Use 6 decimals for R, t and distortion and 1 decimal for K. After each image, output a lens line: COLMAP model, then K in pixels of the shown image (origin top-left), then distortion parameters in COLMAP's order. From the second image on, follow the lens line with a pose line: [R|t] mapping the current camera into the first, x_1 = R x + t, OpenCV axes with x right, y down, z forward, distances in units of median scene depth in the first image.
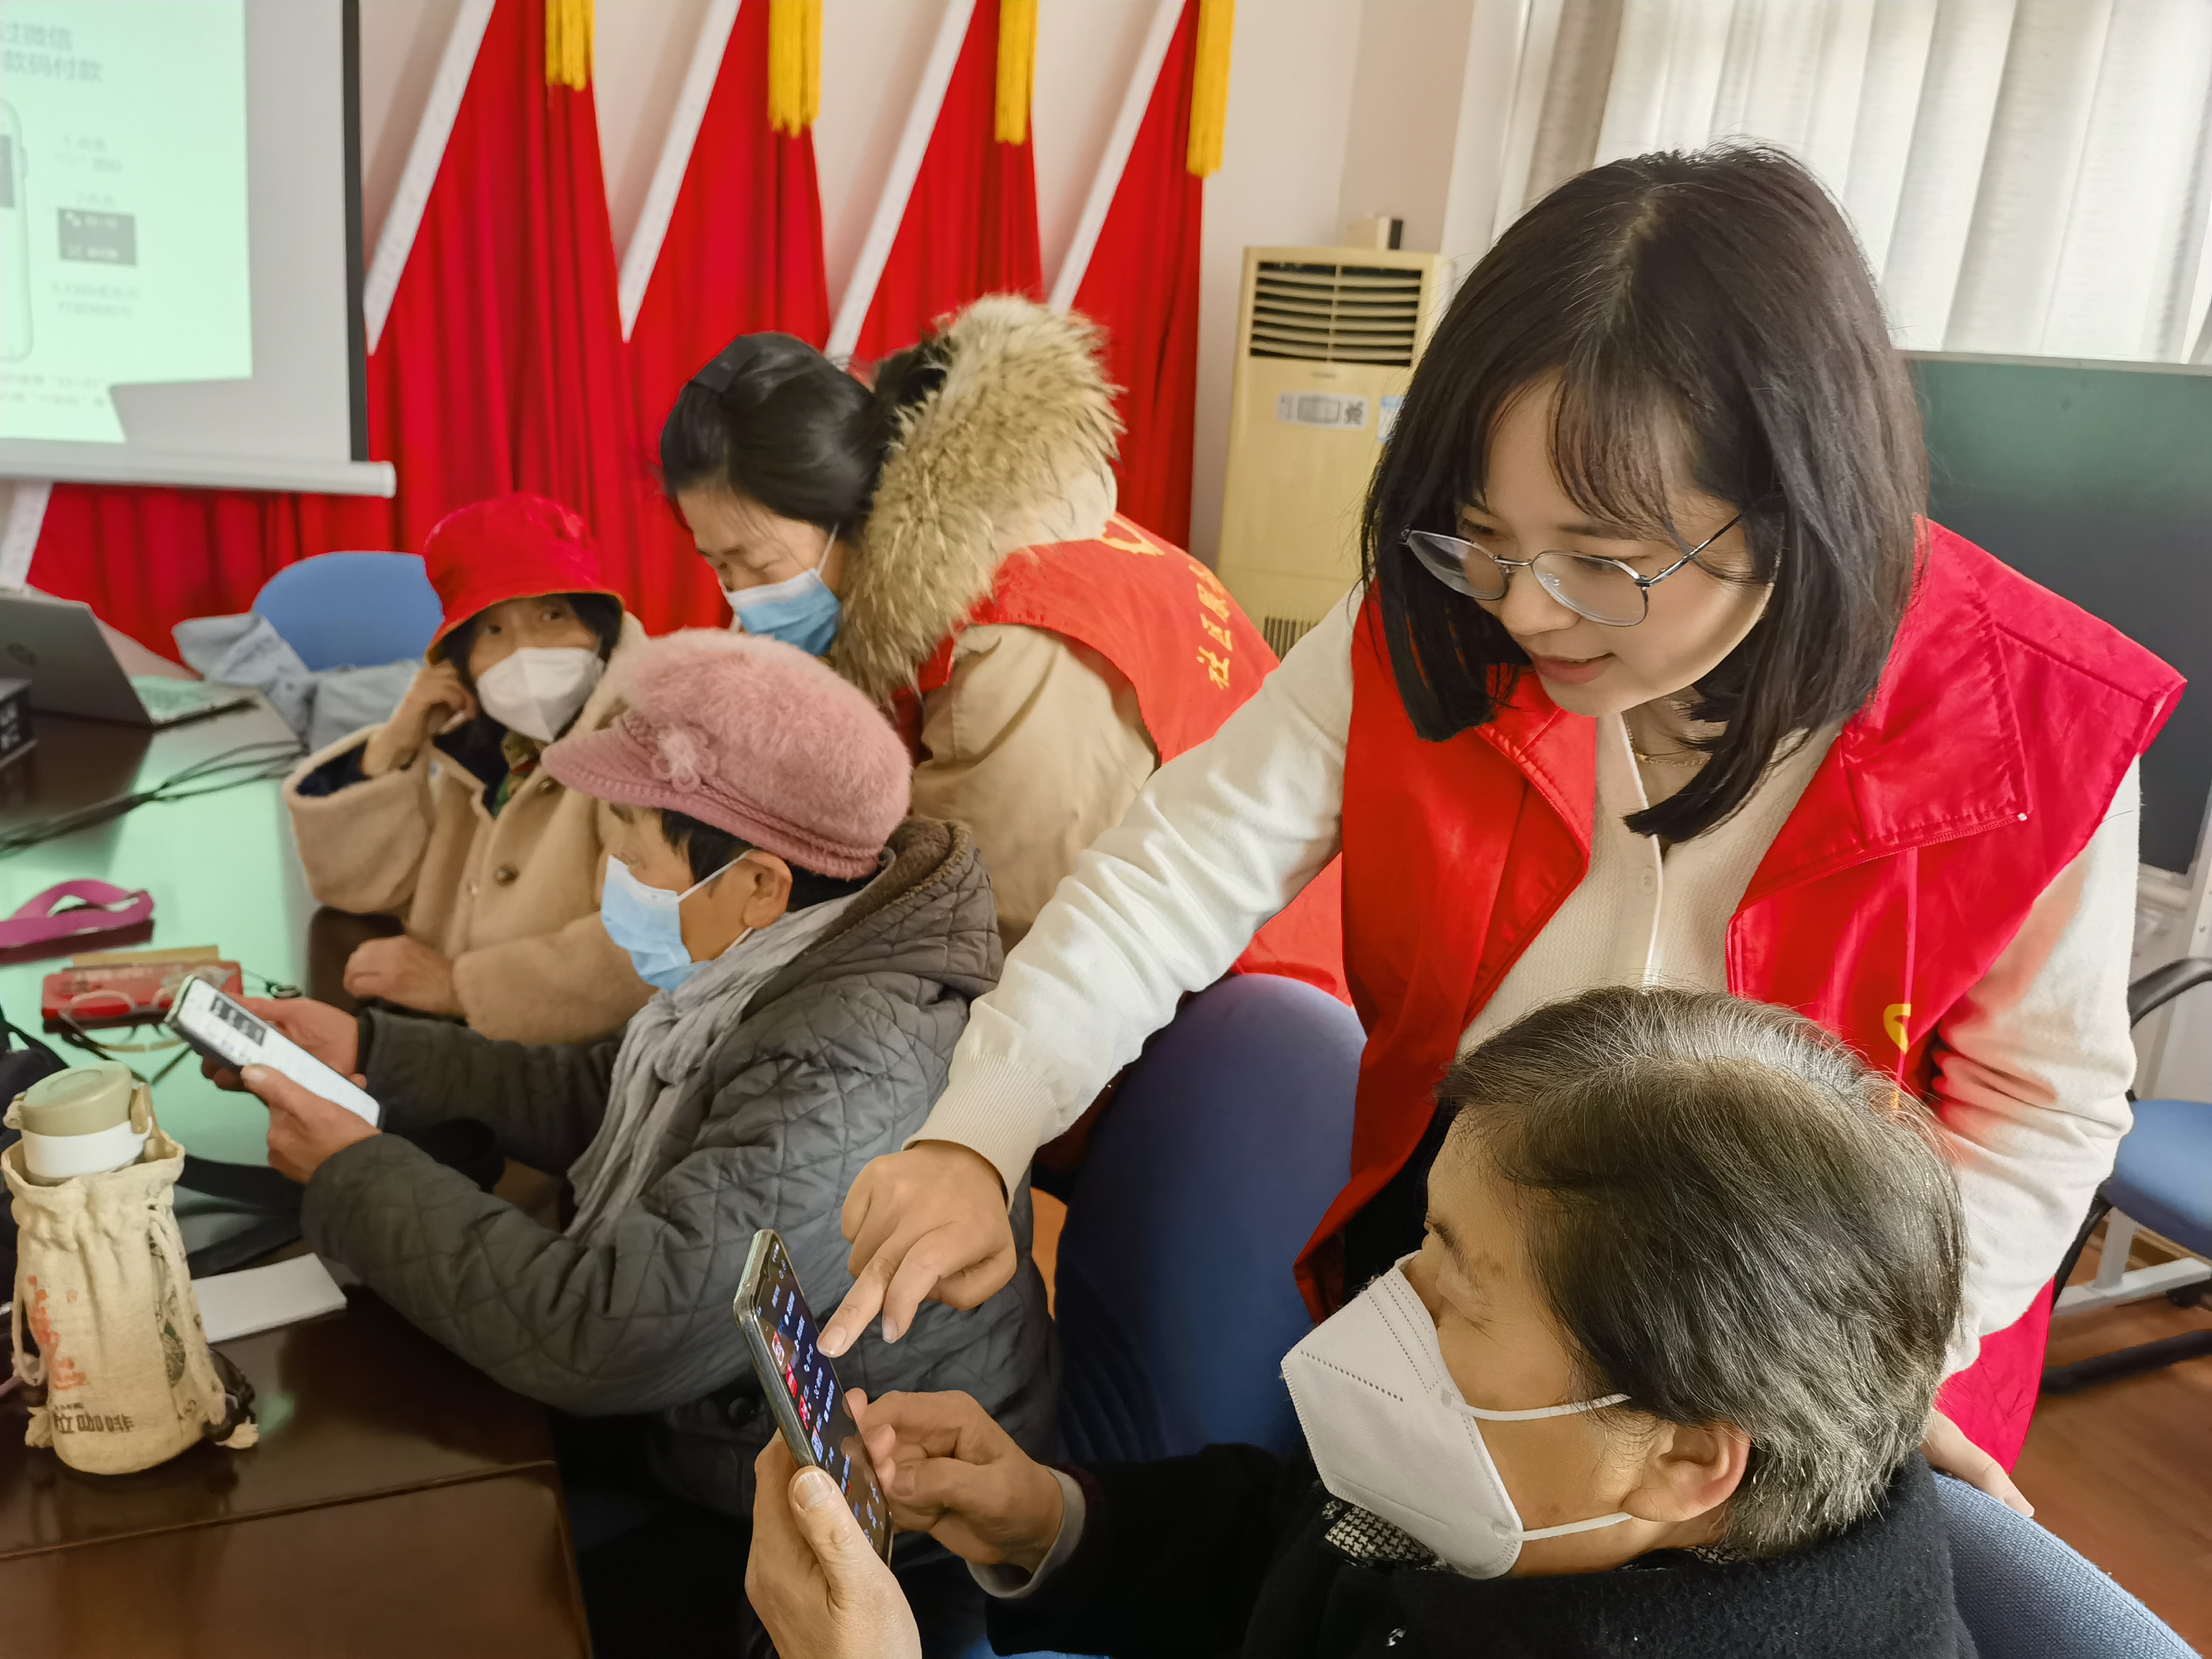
lens RADIAL K [[1747.4, 0, 1117.9], [0, 1747.4, 831.1], [0, 0, 1]] dist [0.141111, -0.170259]
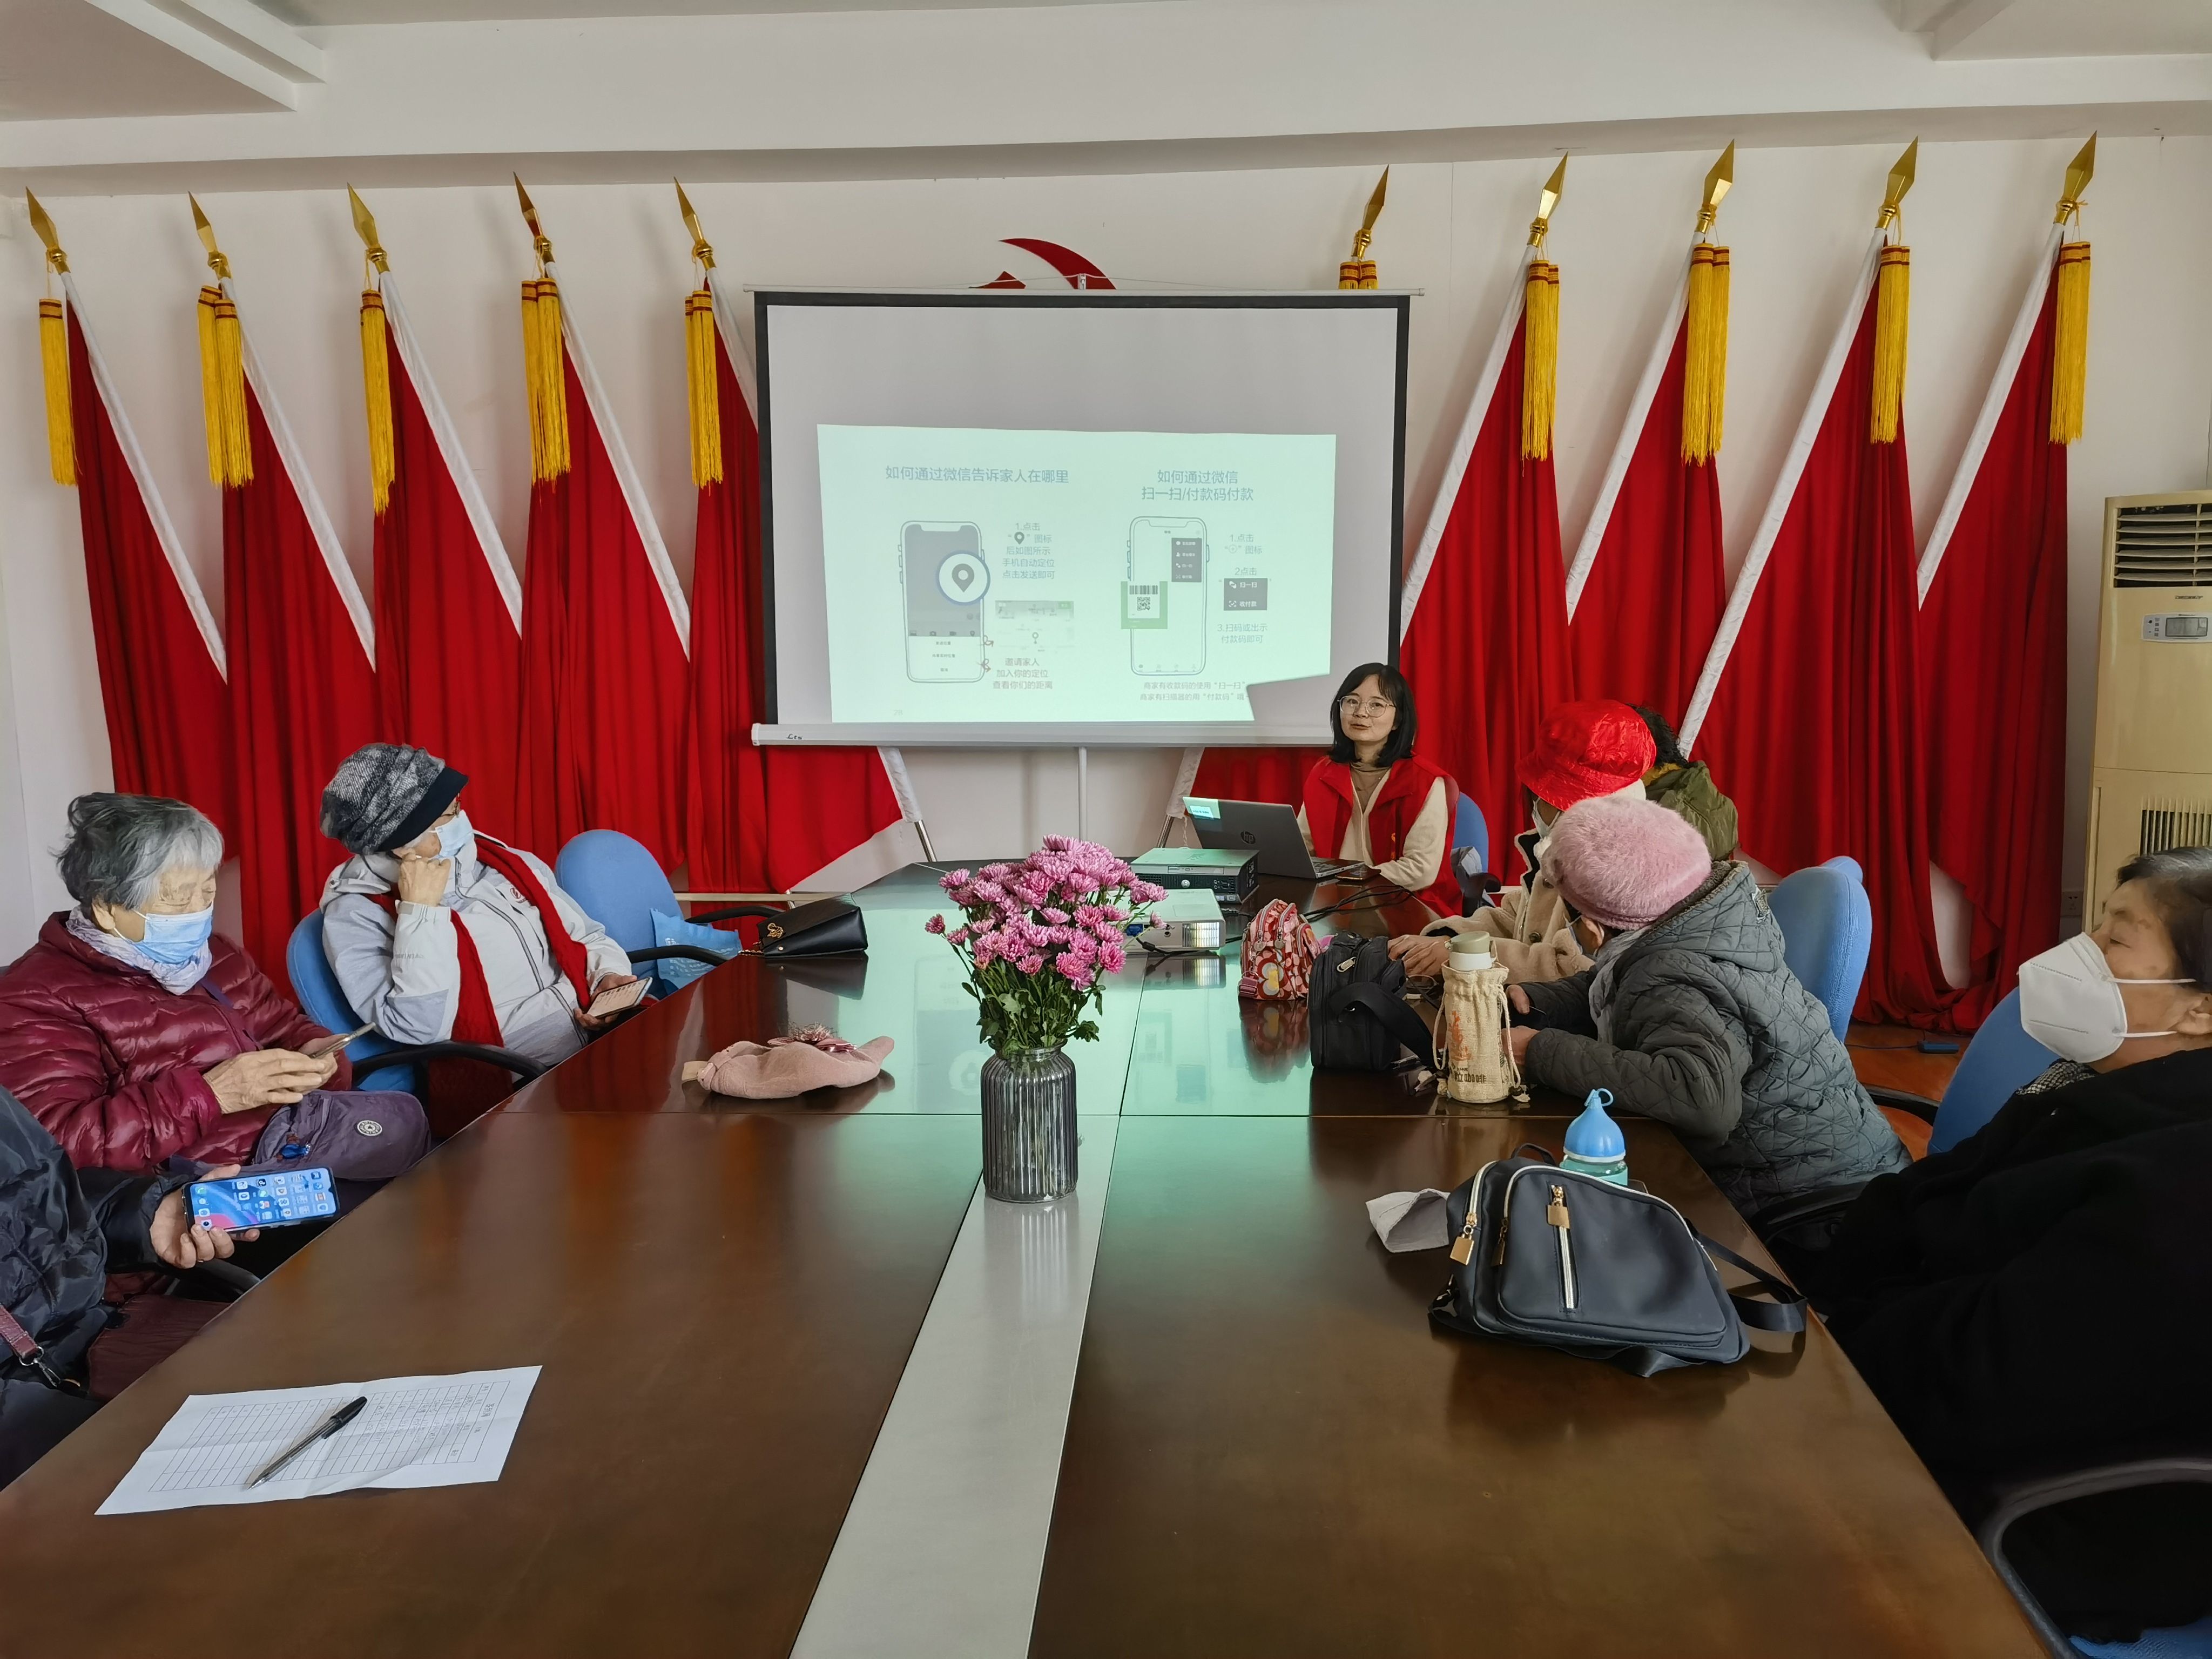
lens RADIAL K [[1747.4, 0, 1110.2], [0, 1747.4, 817.2], [0, 0, 1]] dist [0.141111, -0.170259]
pose [[0.887434, -0.032908, -0.459758, 0.029766], [-0.038083, 0.988803, -0.144285, 0.084271], [0.459359, 0.145553, 0.876244, -0.349703]]
